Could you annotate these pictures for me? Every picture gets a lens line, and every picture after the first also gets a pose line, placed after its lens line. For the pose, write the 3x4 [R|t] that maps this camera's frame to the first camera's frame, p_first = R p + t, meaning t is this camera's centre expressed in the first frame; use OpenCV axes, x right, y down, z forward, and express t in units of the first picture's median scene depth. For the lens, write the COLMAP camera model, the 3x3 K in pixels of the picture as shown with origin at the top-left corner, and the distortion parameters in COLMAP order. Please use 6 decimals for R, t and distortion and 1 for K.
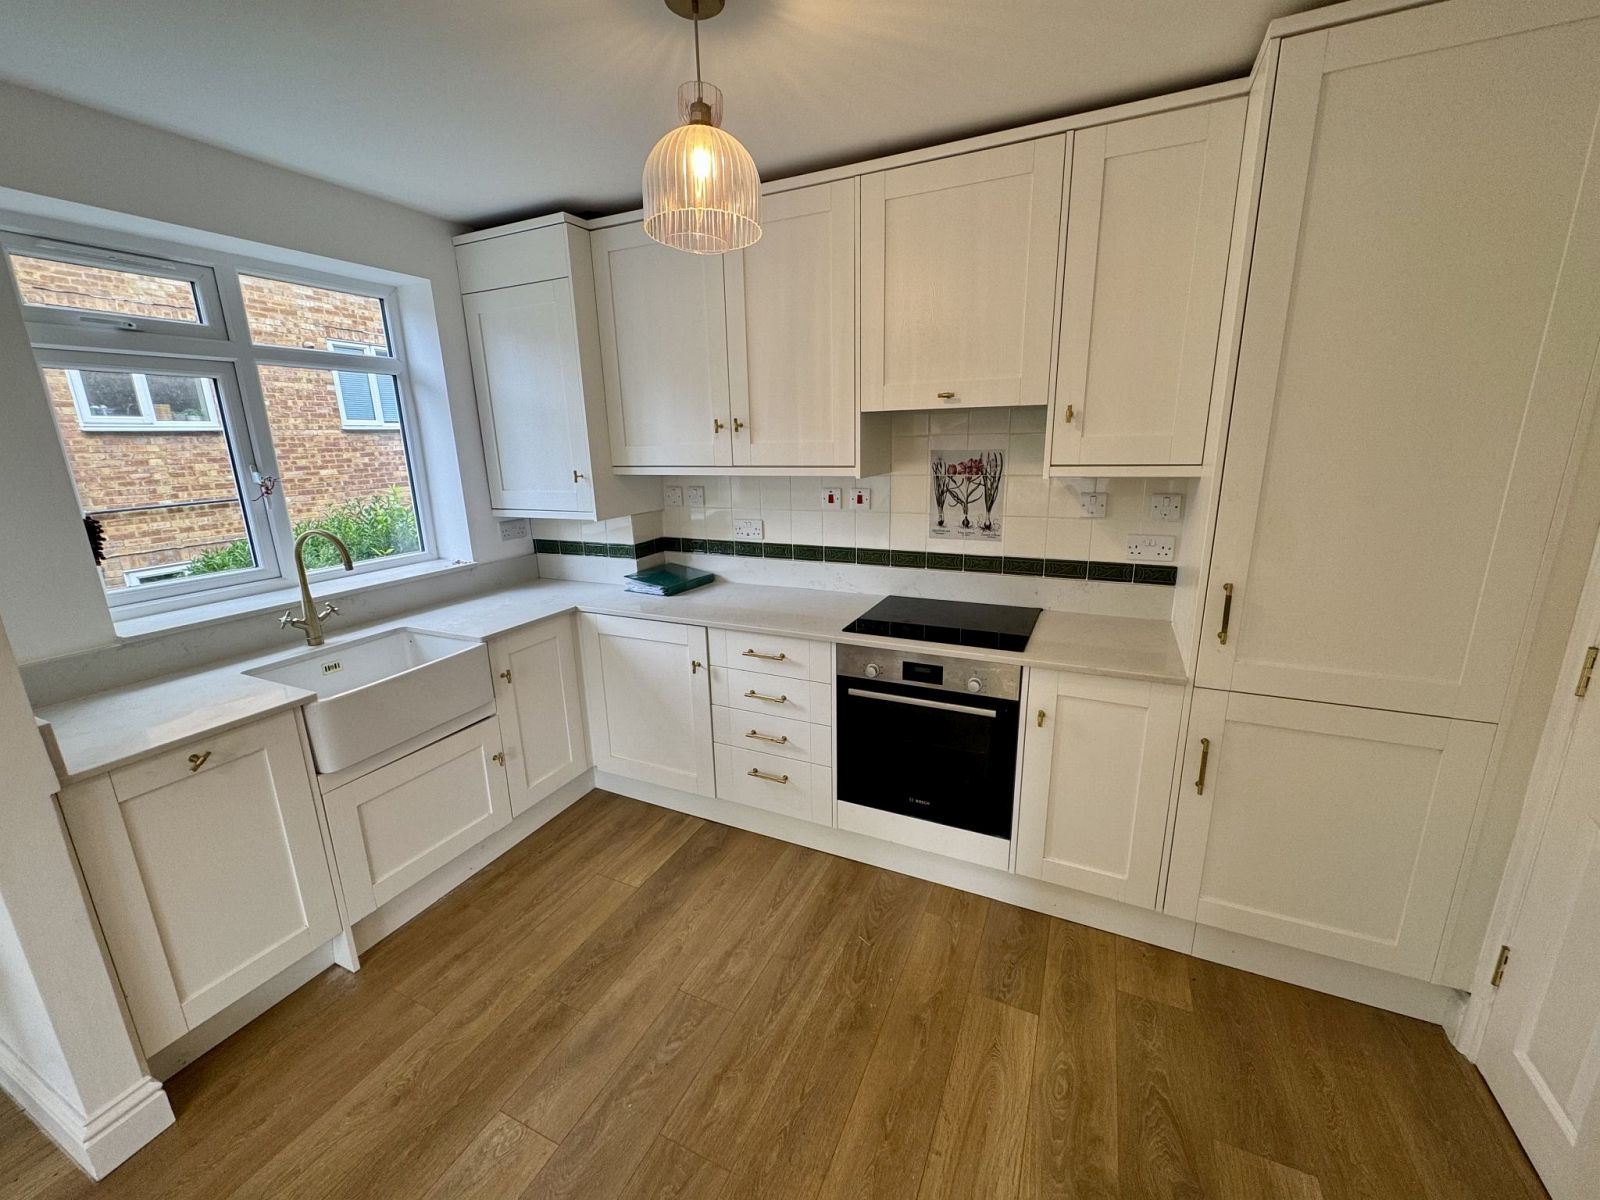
lens RADIAL K [[639.1, 0, 799.1], [0, 639.1, 597.7], [0, 0, 1]] dist [-0.002084, -0.000037]
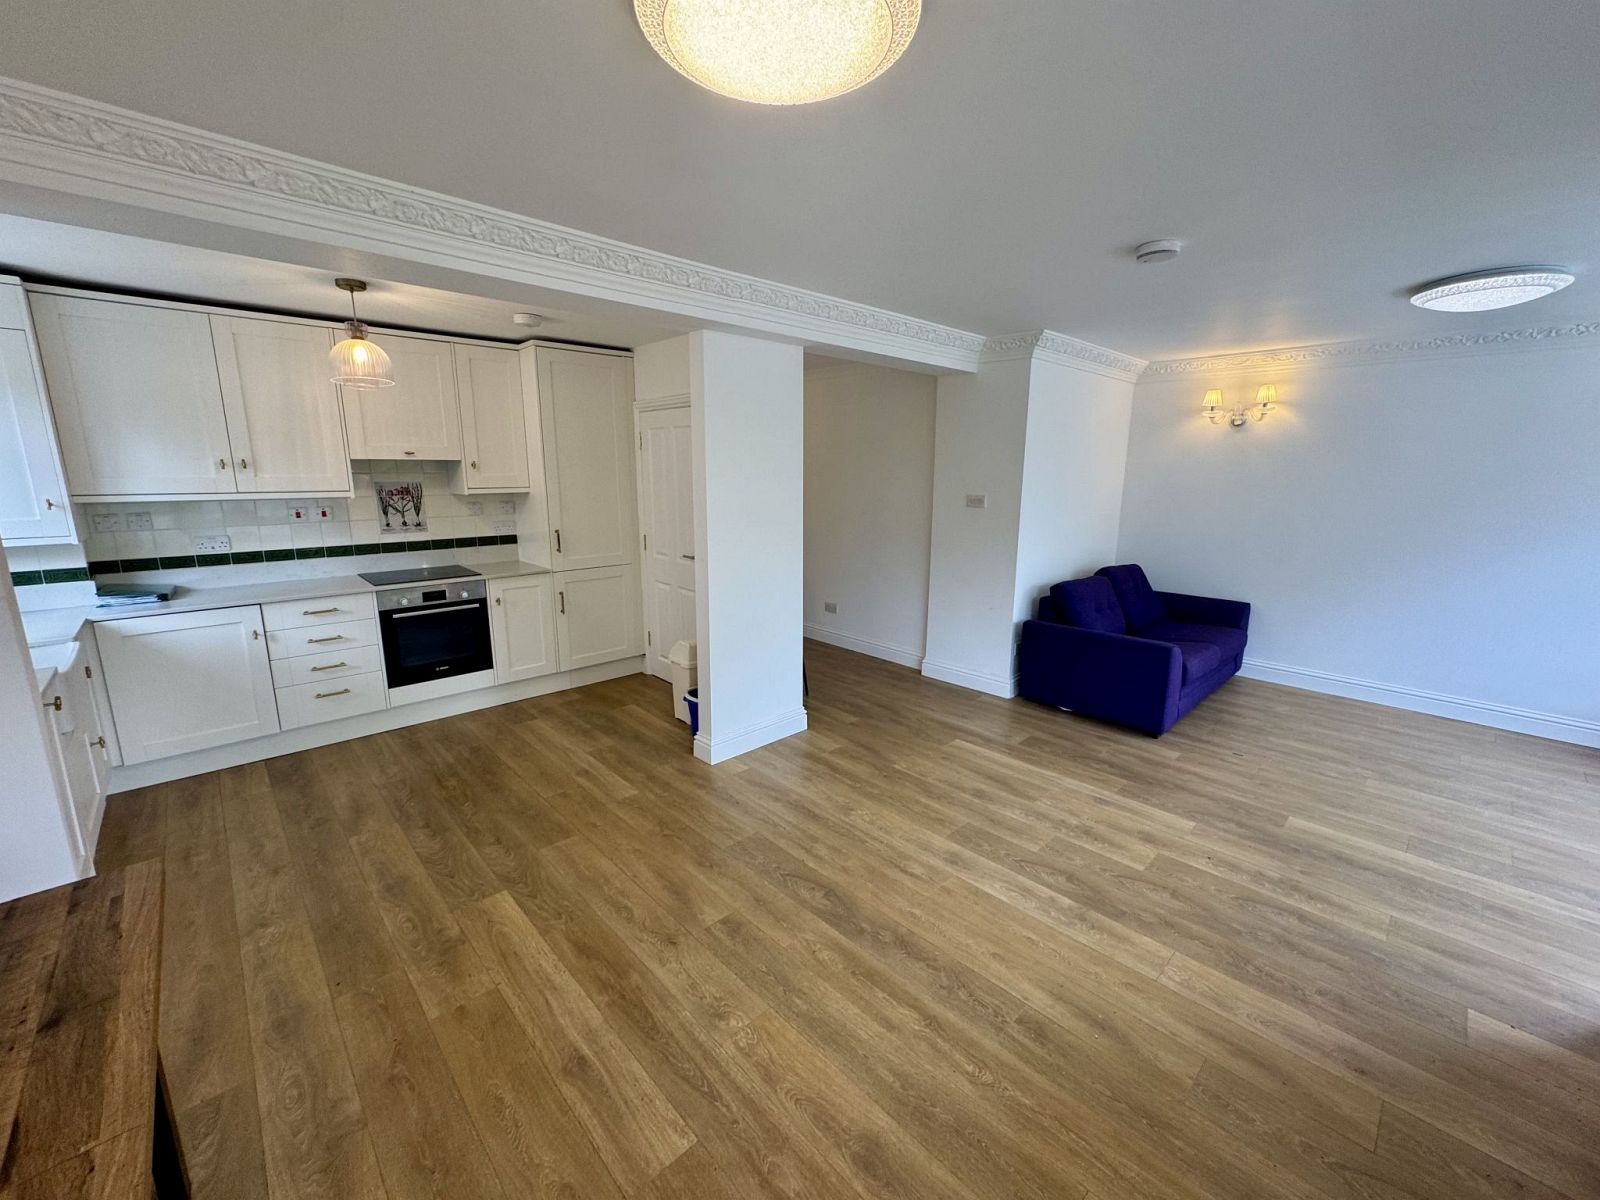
lens RADIAL K [[639.1, 0, 799.1], [0, 639.1, 597.7], [0, 0, 1]] dist [-0.002084, -0.000037]
pose [[0.365740, -0.161973, 0.916515, -1.045945], [0.214109, 0.972971, 0.086509, 0.171714], [-0.905755, 0.164594, 0.390534, -0.664712]]
